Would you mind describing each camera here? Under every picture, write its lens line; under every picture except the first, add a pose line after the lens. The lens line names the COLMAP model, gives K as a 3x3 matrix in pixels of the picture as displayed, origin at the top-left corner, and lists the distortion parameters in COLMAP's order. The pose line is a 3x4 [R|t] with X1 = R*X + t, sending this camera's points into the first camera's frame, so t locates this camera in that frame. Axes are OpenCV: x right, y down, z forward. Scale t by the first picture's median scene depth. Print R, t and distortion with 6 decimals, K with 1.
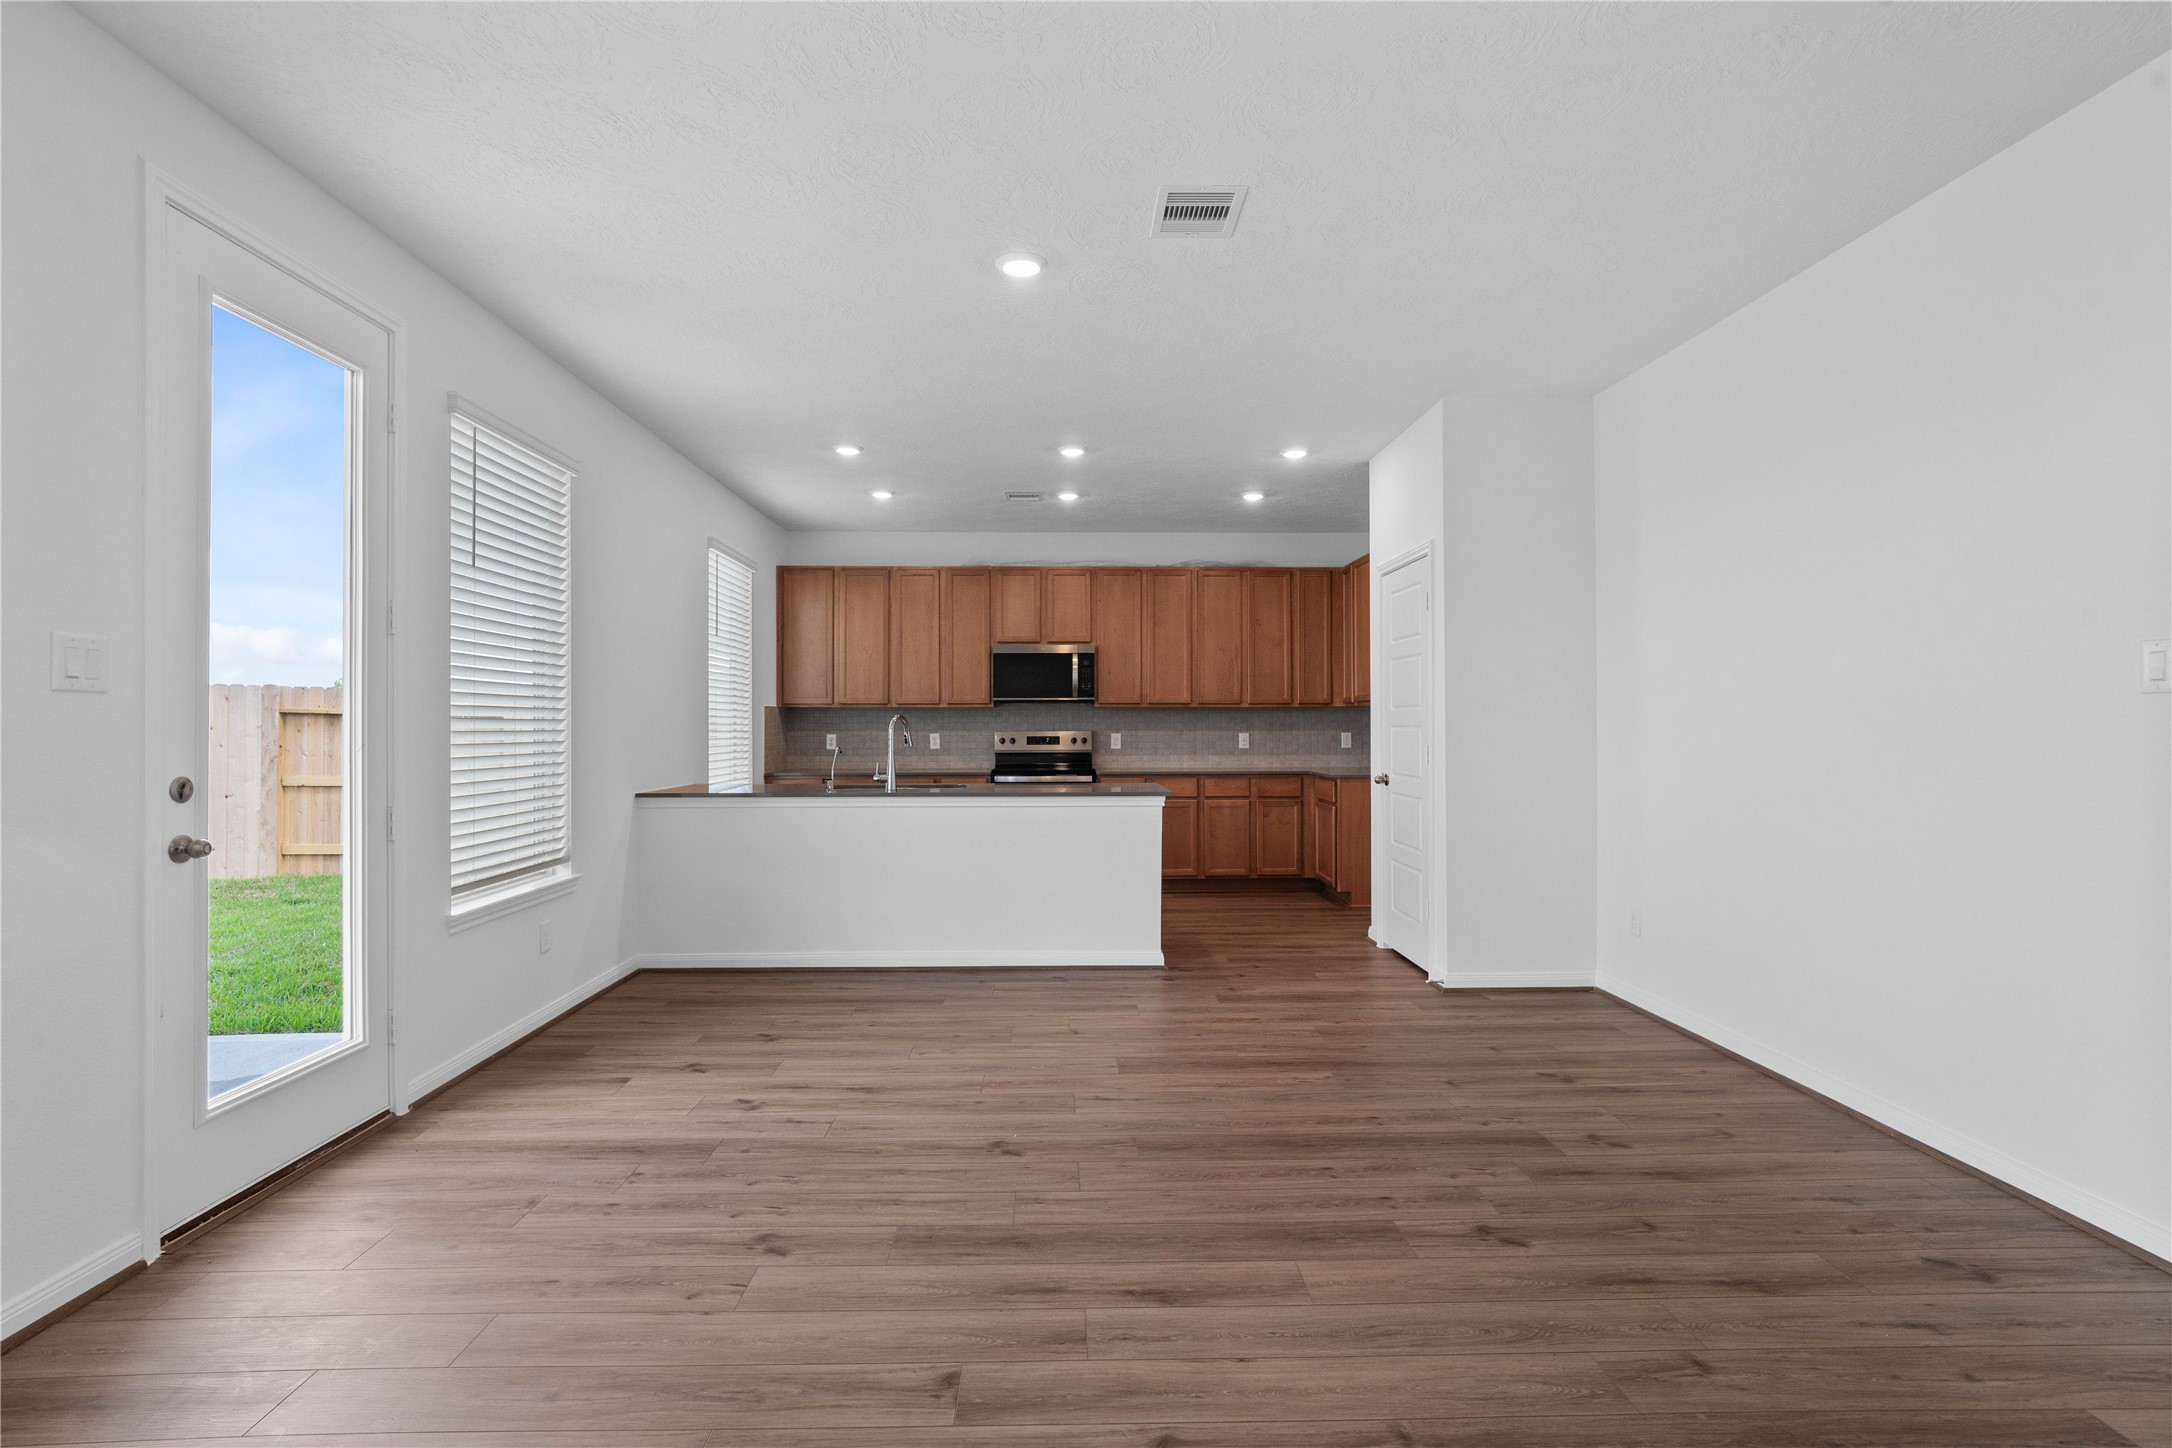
lens RADIAL K [[1017.0, 0, 1086.0], [0, 1017.0, 724.0], [0, 0, 1]] dist [-0.001669, 0.000208]
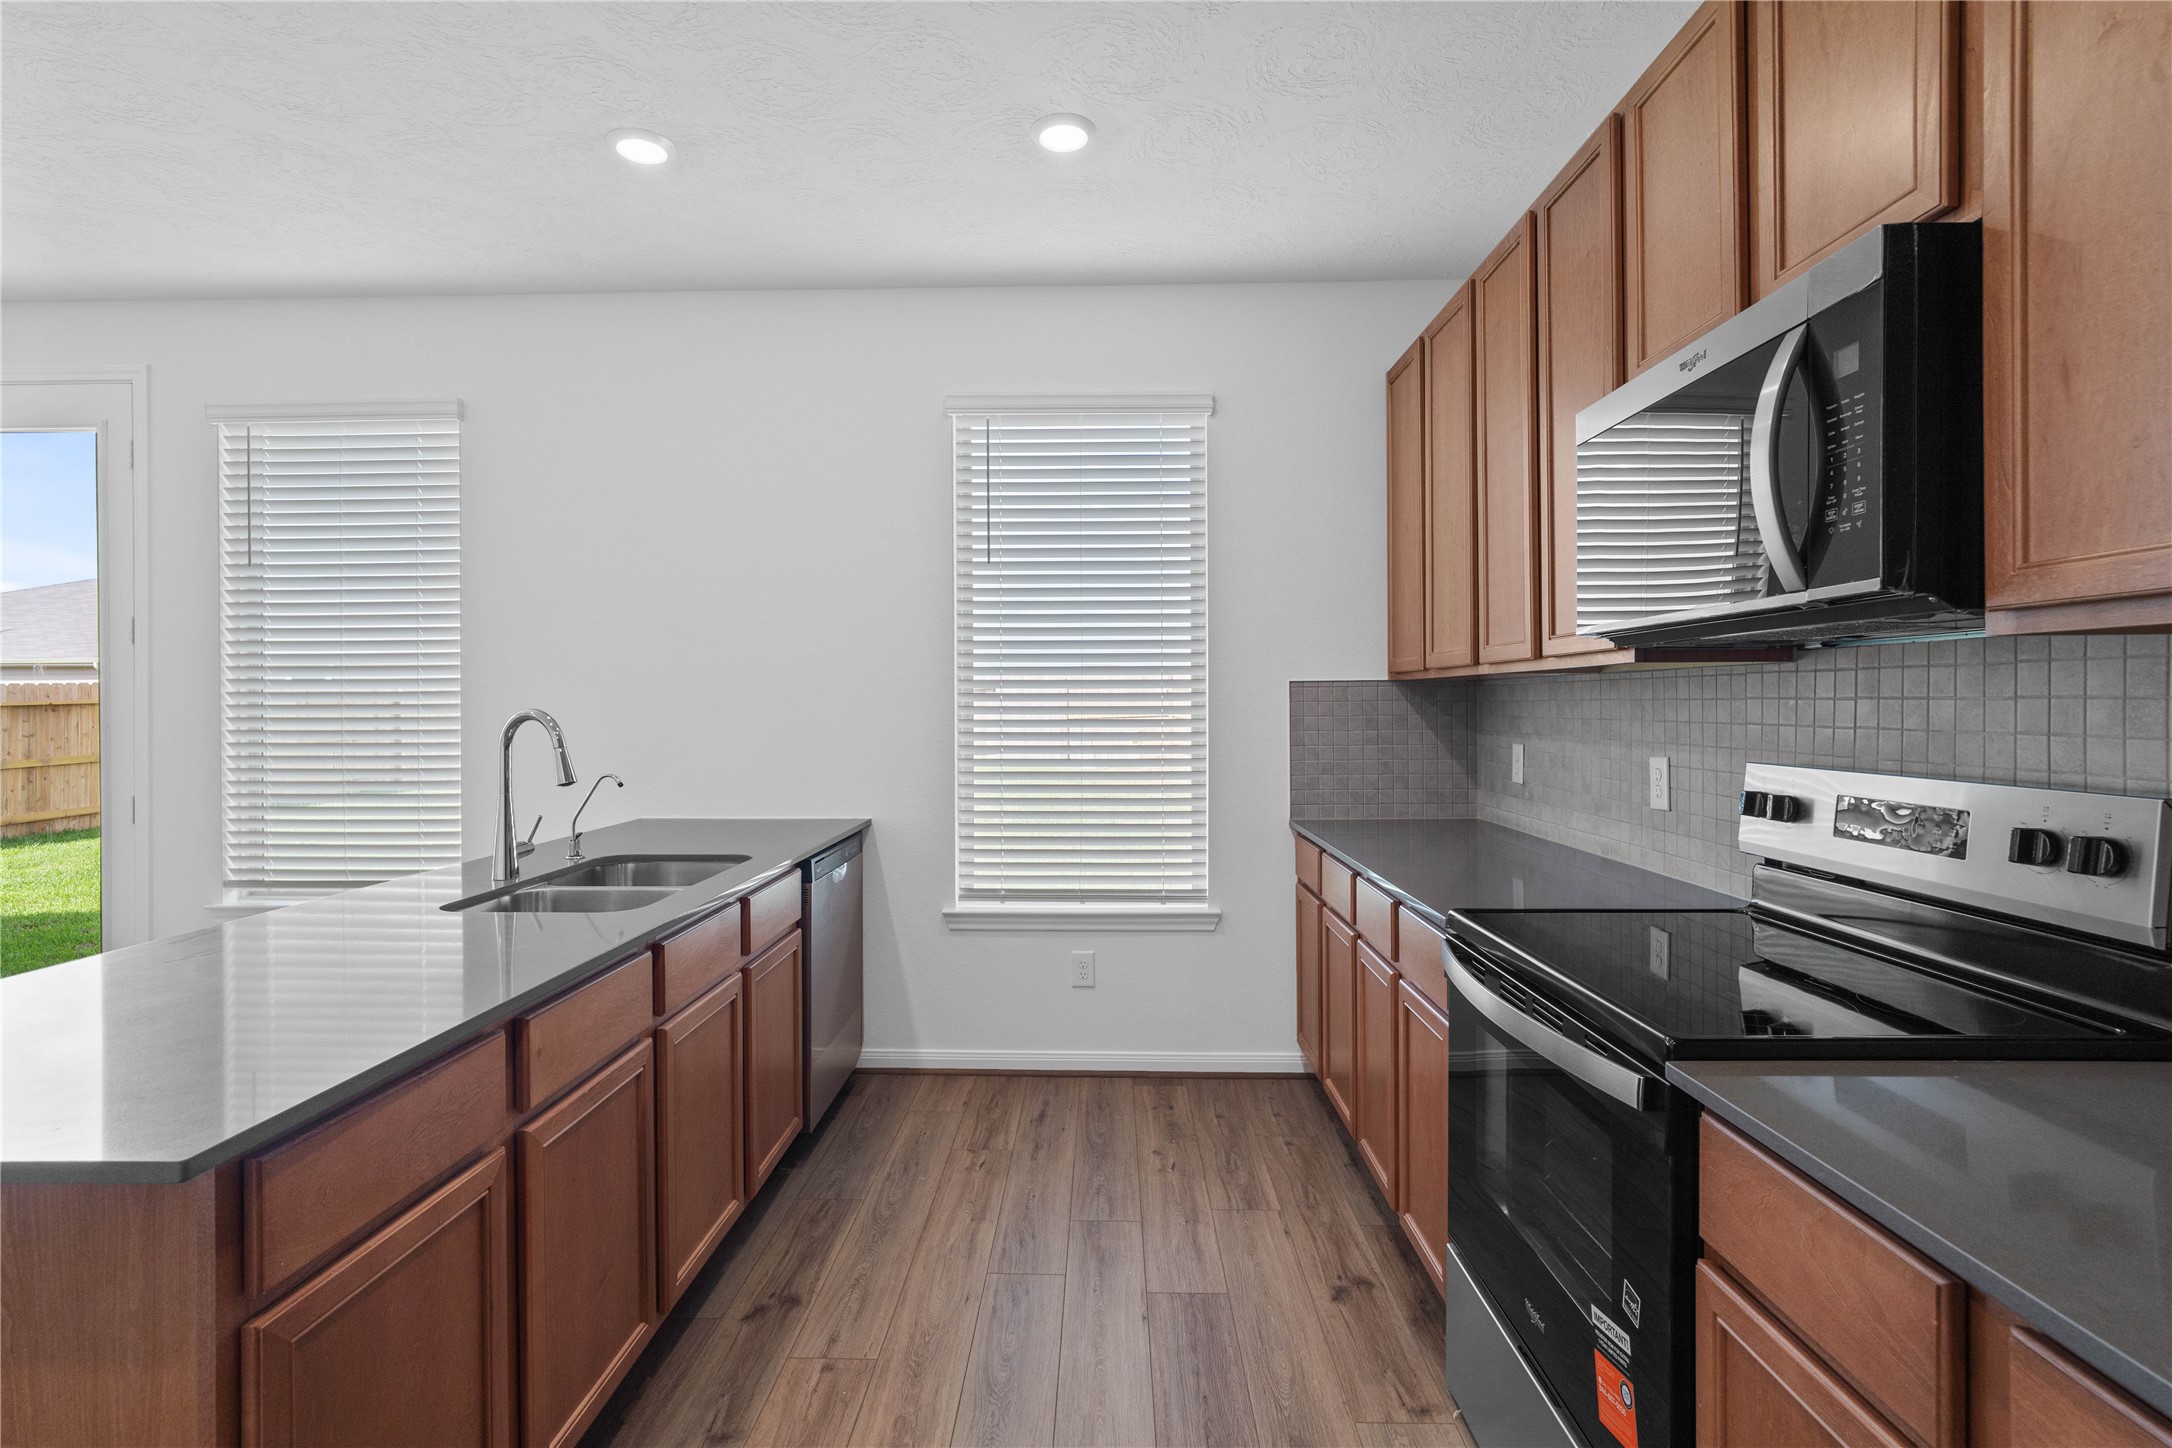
lens RADIAL K [[1024.7, 0, 1081.6], [0, 1024.7, 699.2], [0, 0, 1]] dist [-0.009605, 0.001193]
pose [[-0.061287, -0.001596, -0.998119, 0.163512], [0.004444, 0.999988, -0.001871, -0.007946], [0.998110, -0.004550, -0.061279, 0.882873]]
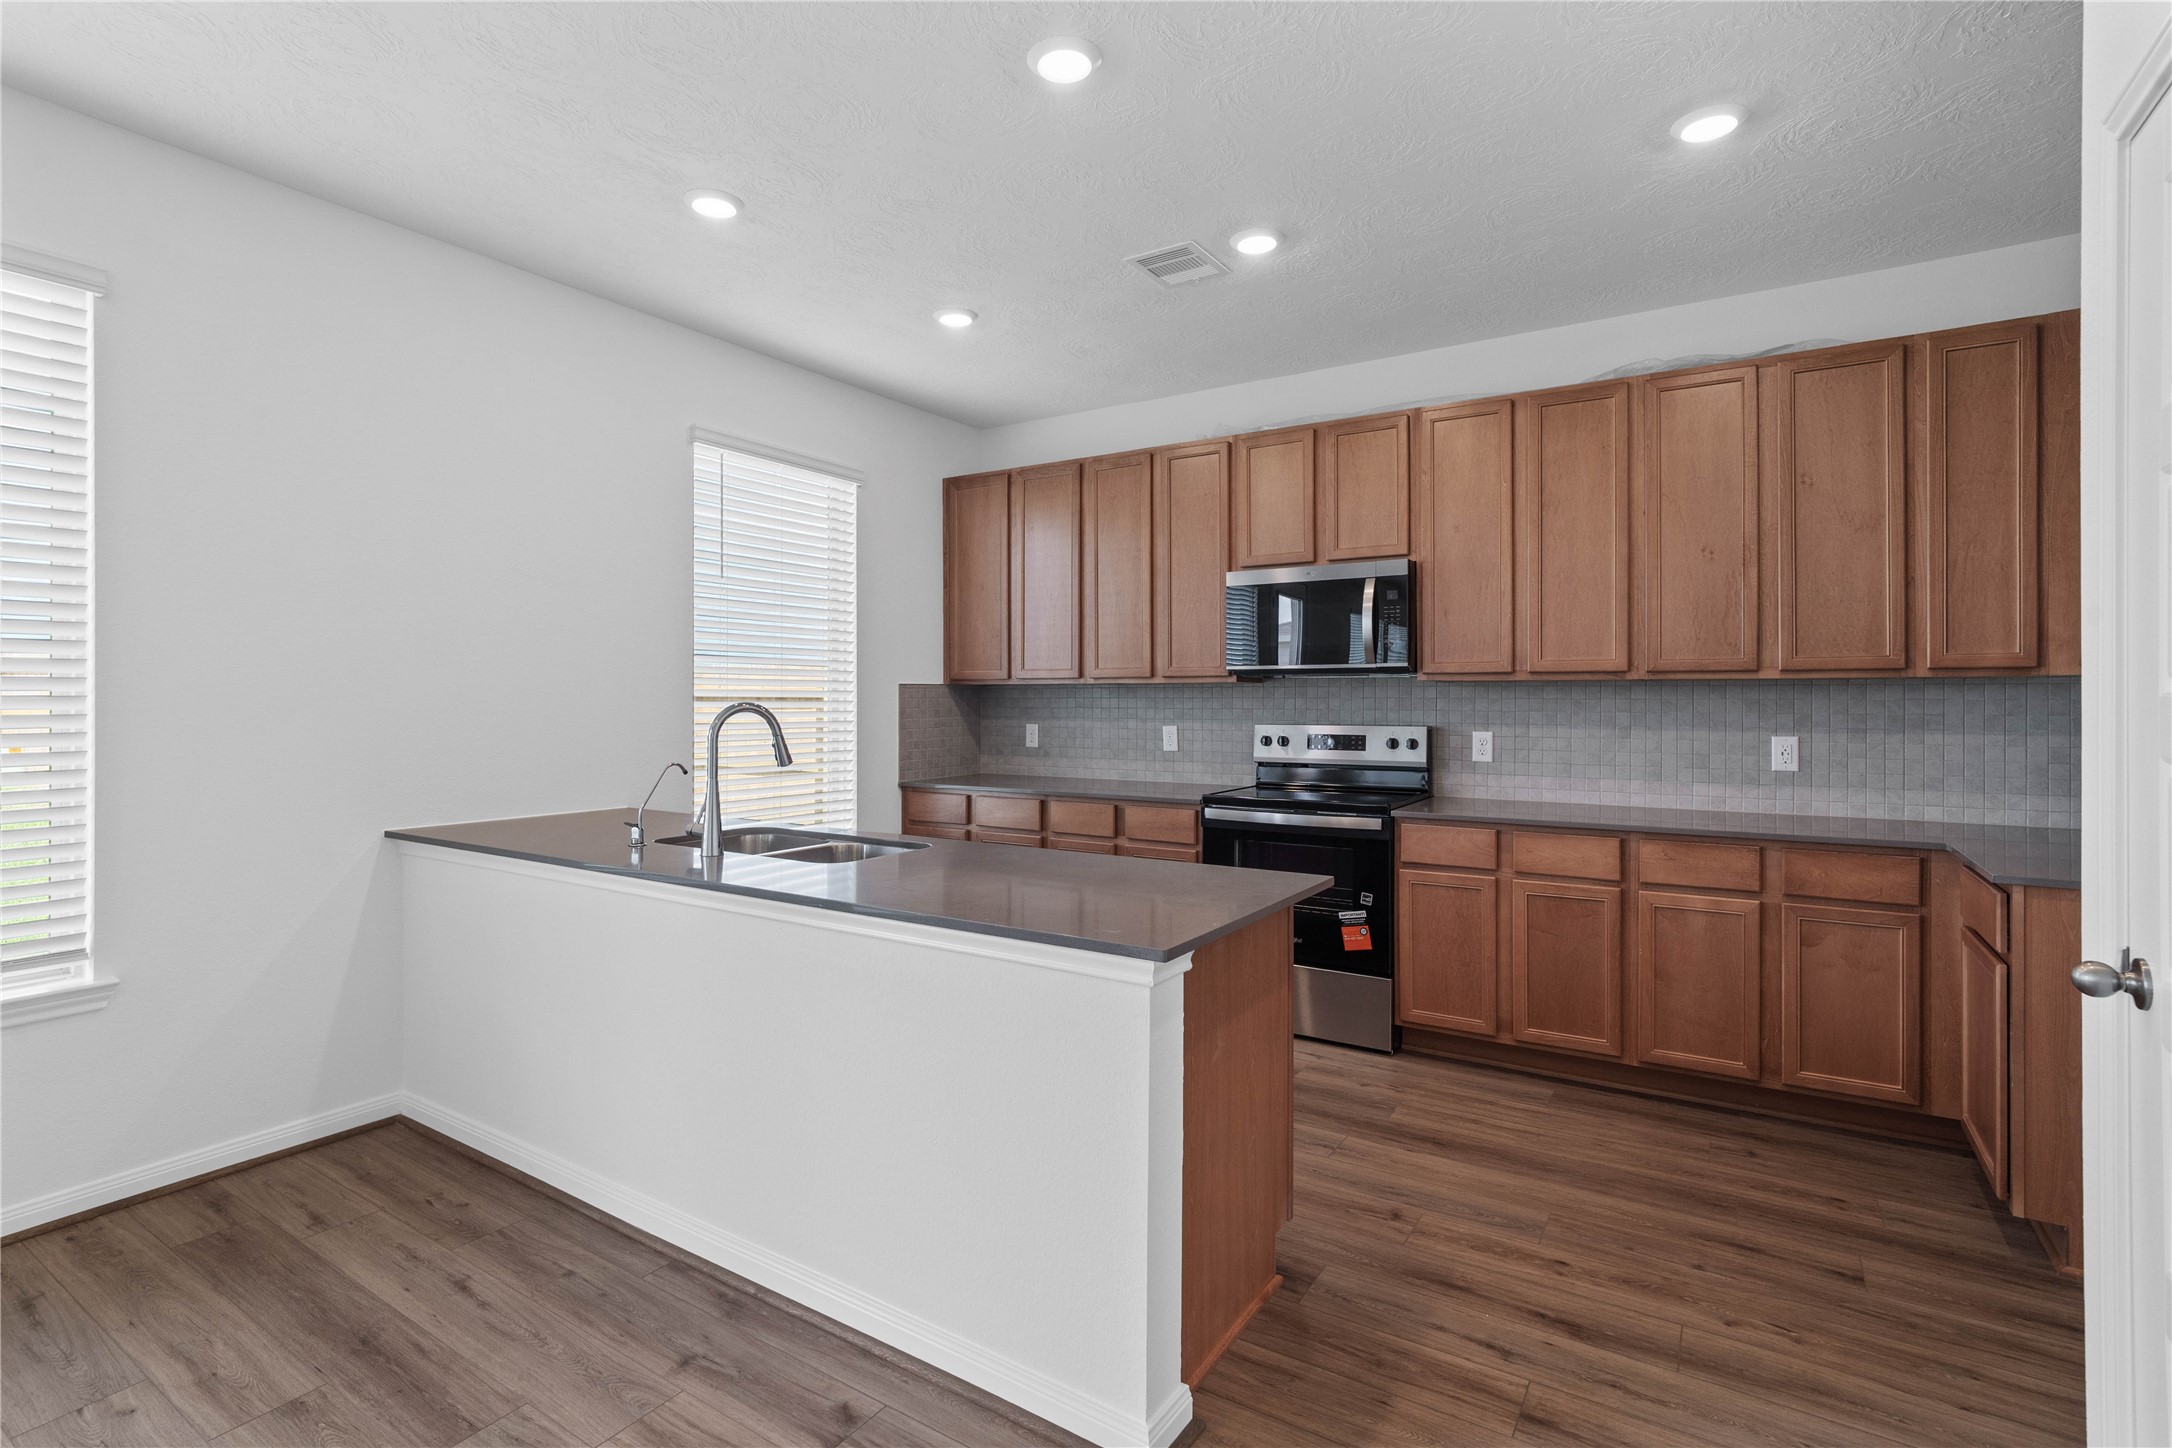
lens RADIAL K [[1024.7, 0, 1081.6], [0, 1024.7, 699.2], [0, 0, 1]] dist [-0.009605, 0.001193]
pose [[0.821239, 0.002551, -0.570579, 0.164963], [-0.001752, 0.999997, 0.001949, -0.008077], [0.570582, -0.000601, 0.821241, 0.481372]]
